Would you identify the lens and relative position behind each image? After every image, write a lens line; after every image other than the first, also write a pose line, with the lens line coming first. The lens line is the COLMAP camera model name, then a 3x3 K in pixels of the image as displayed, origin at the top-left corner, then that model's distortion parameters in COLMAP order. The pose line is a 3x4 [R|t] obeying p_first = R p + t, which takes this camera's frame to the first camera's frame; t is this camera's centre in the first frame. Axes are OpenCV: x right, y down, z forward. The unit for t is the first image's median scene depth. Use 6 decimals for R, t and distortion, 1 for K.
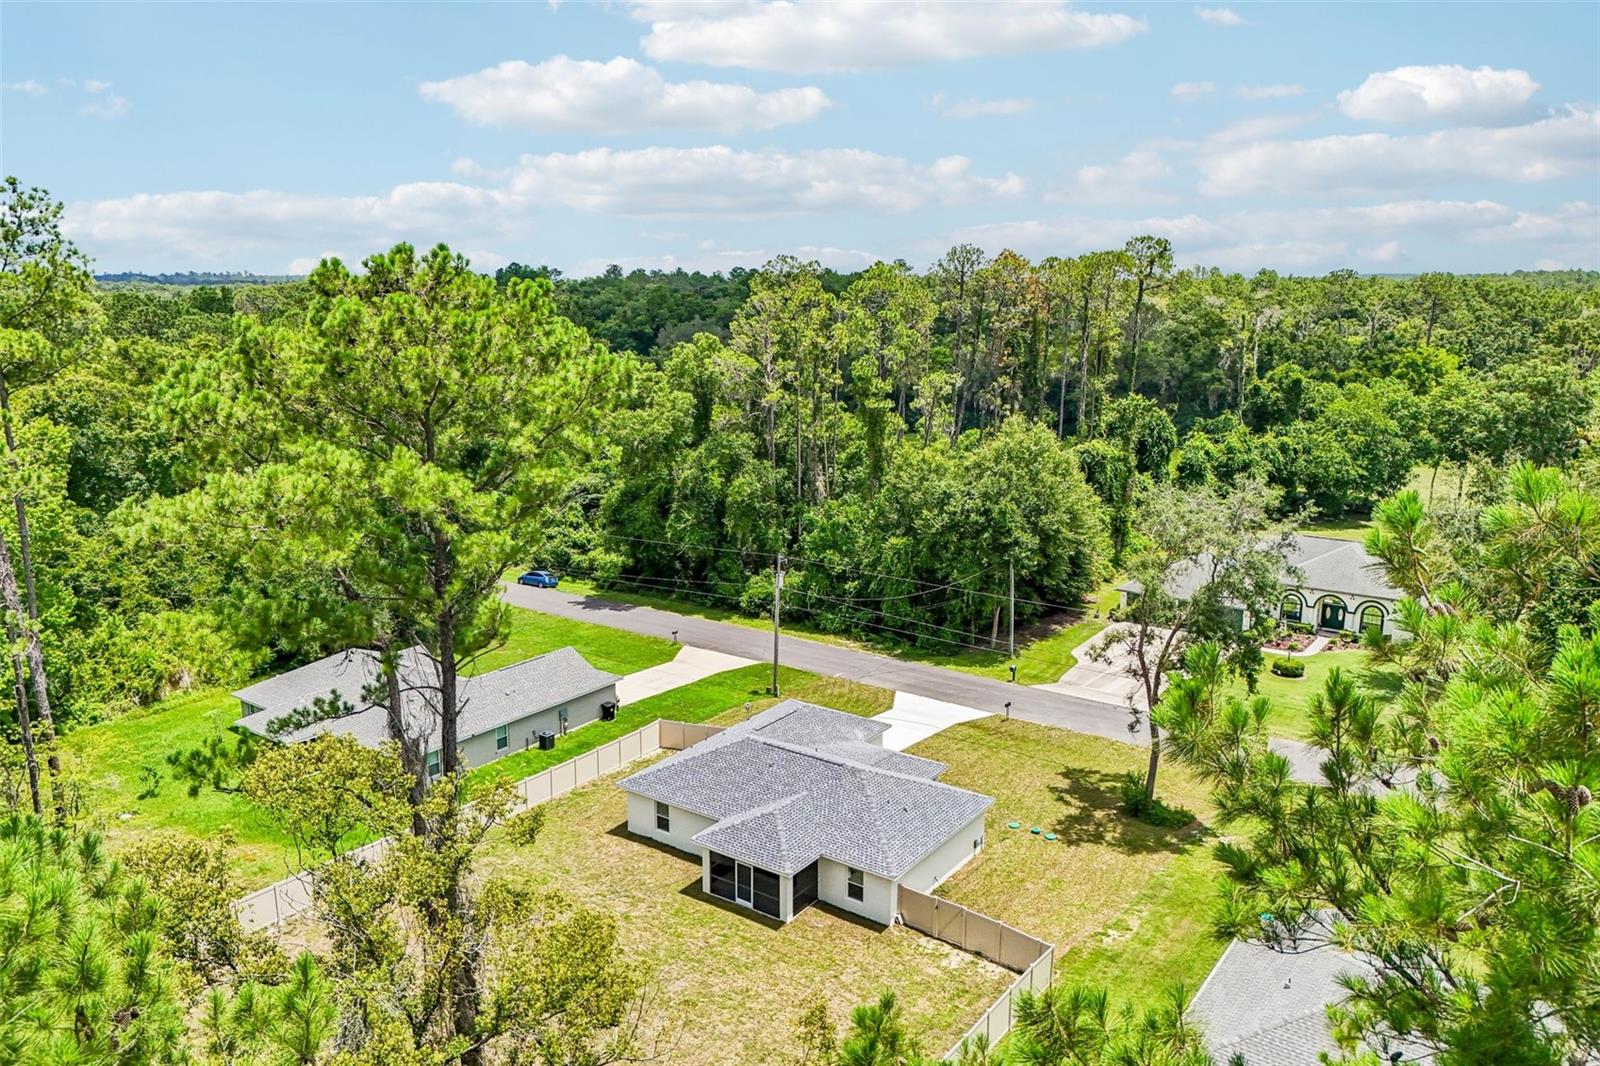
lens RADIAL K [[1166.9, 0, 820.6], [0, 1166.9, 537.6], [0, 0, 1]] dist [0.002114, -0.000085]
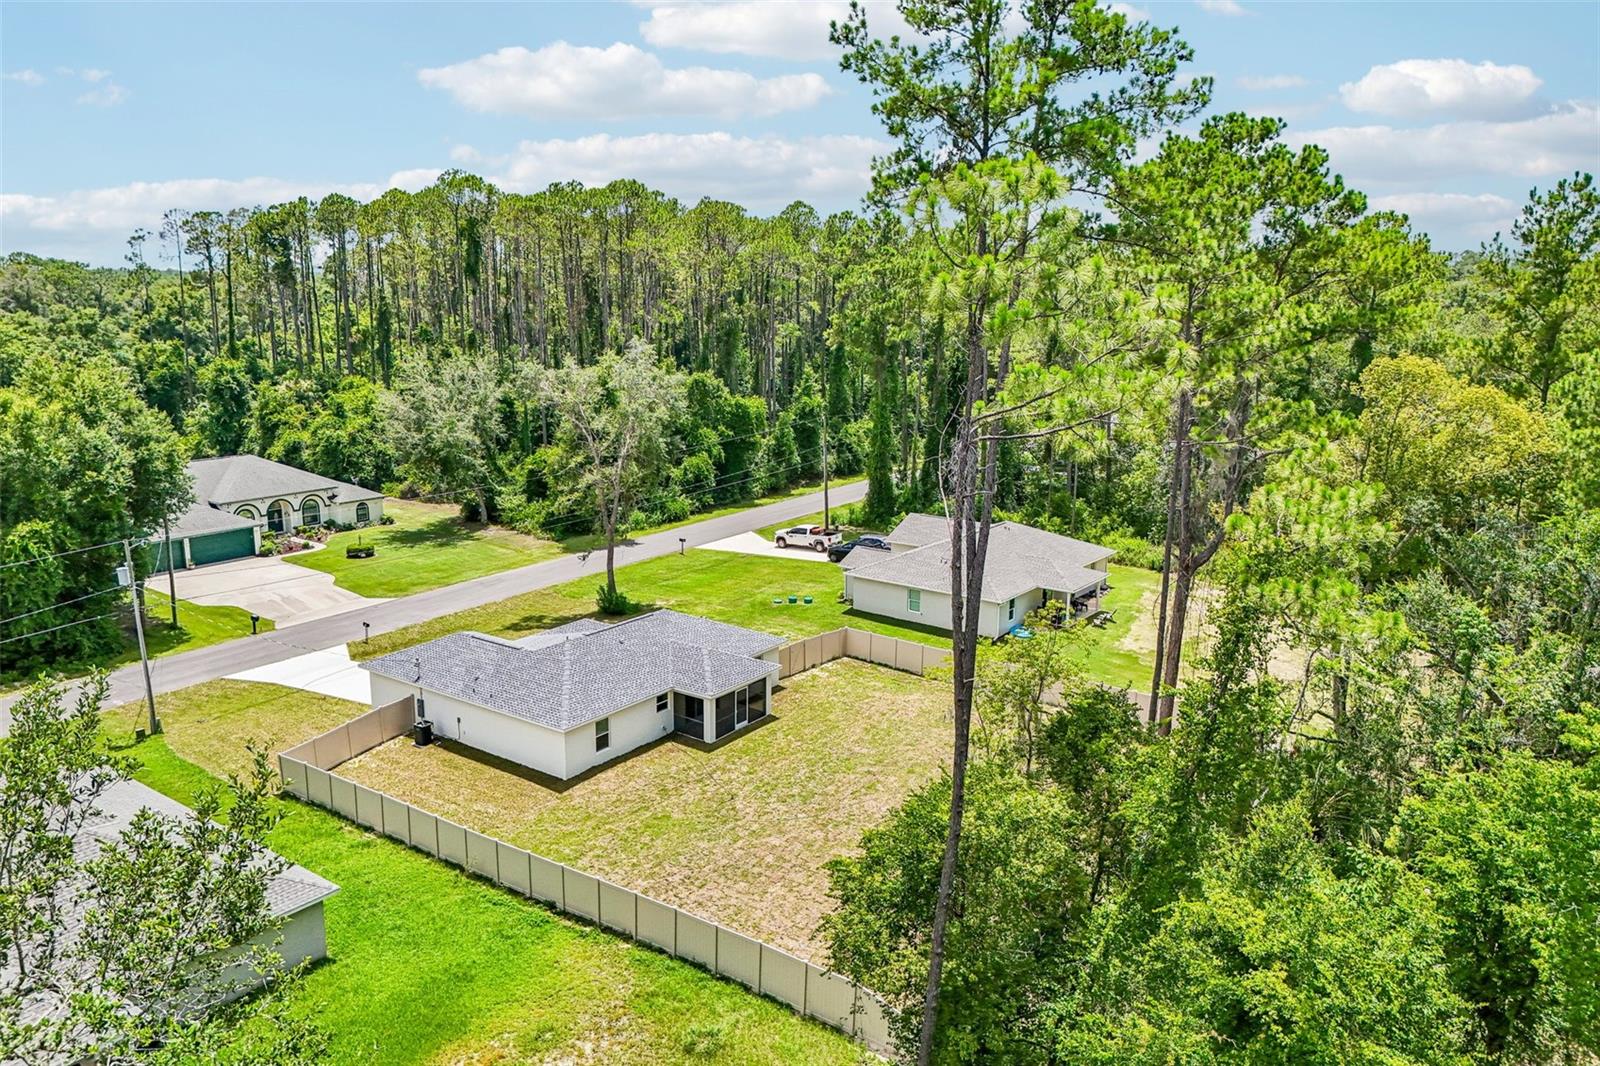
lens RADIAL K [[1166.9, 0, 820.6], [0, 1166.9, 537.6], [0, 0, 1]] dist [0.002114, -0.000085]
pose [[0.011282, -0.219995, 0.975436, -0.664549], [0.204989, 0.955289, 0.213080, -0.047185], [-0.978699, 0.197550, 0.055874, 0.496758]]
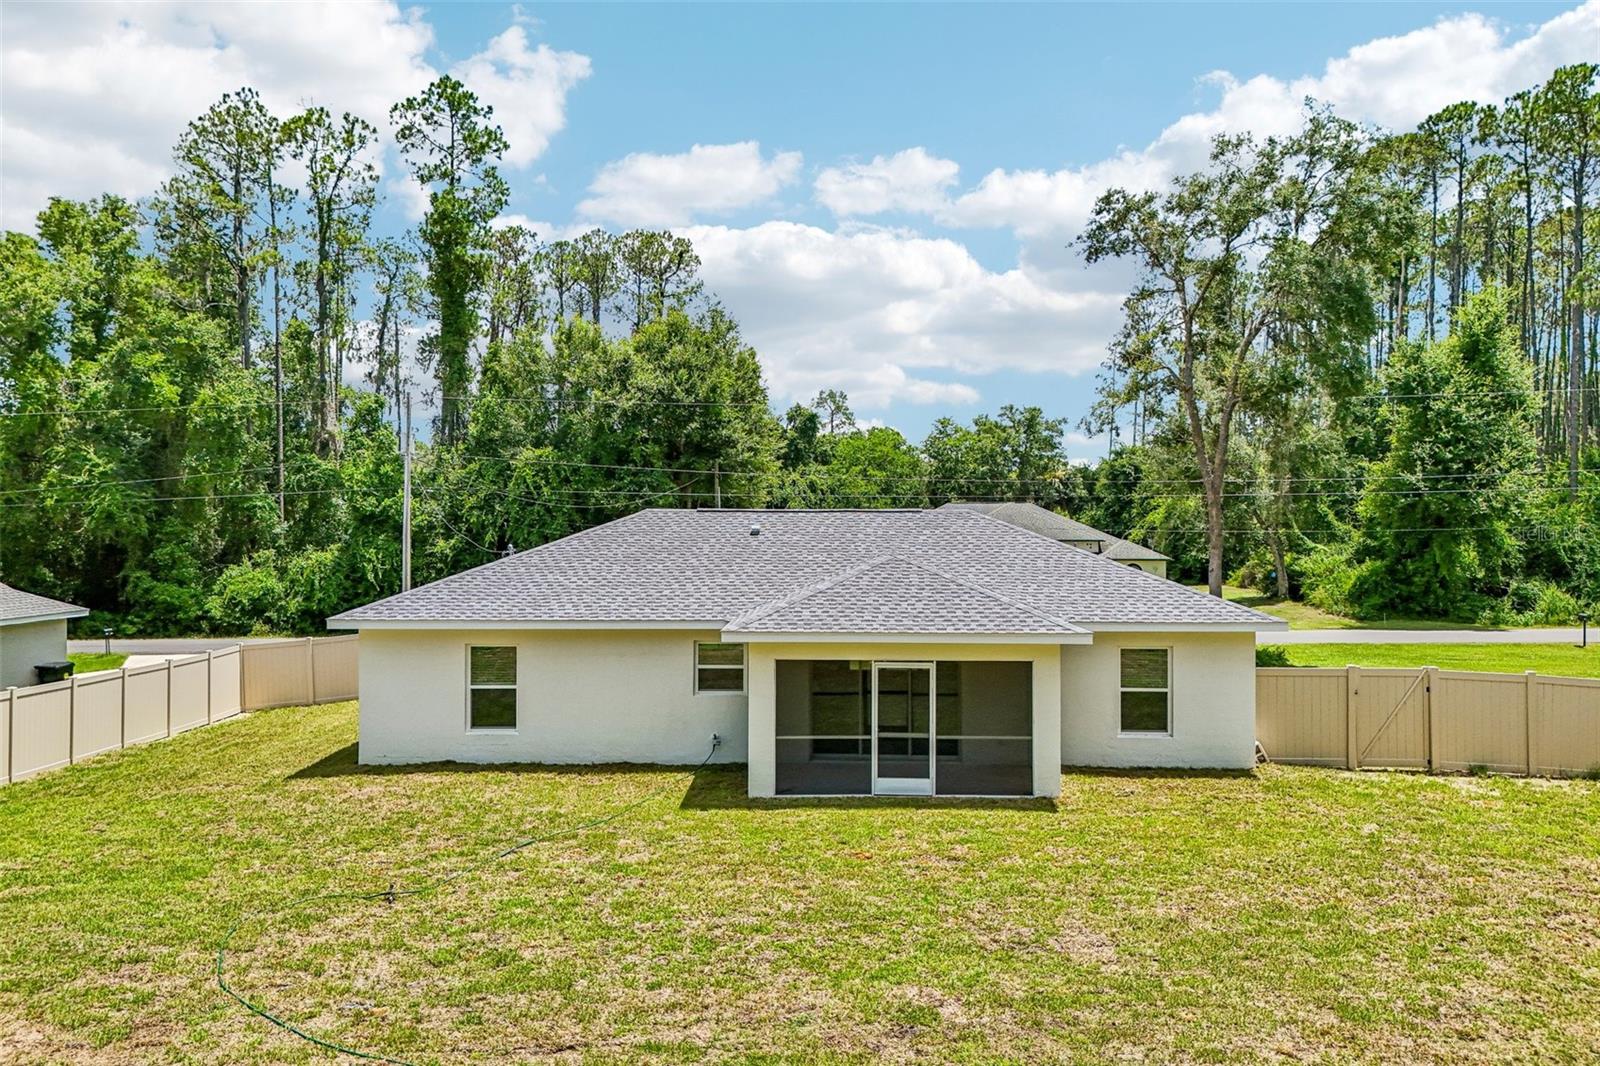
lens RADIAL K [[1178.9, 0, 800.0], [0, 1178.9, 533.0], [0, 0, 1]] dist [0.076644, -0.095886]
pose [[0.836935, -0.008904, 0.547230, -0.169635], [0.121599, 0.977902, -0.170062, 0.176898], [-0.533623, 0.208874, 0.819523, 0.427112]]
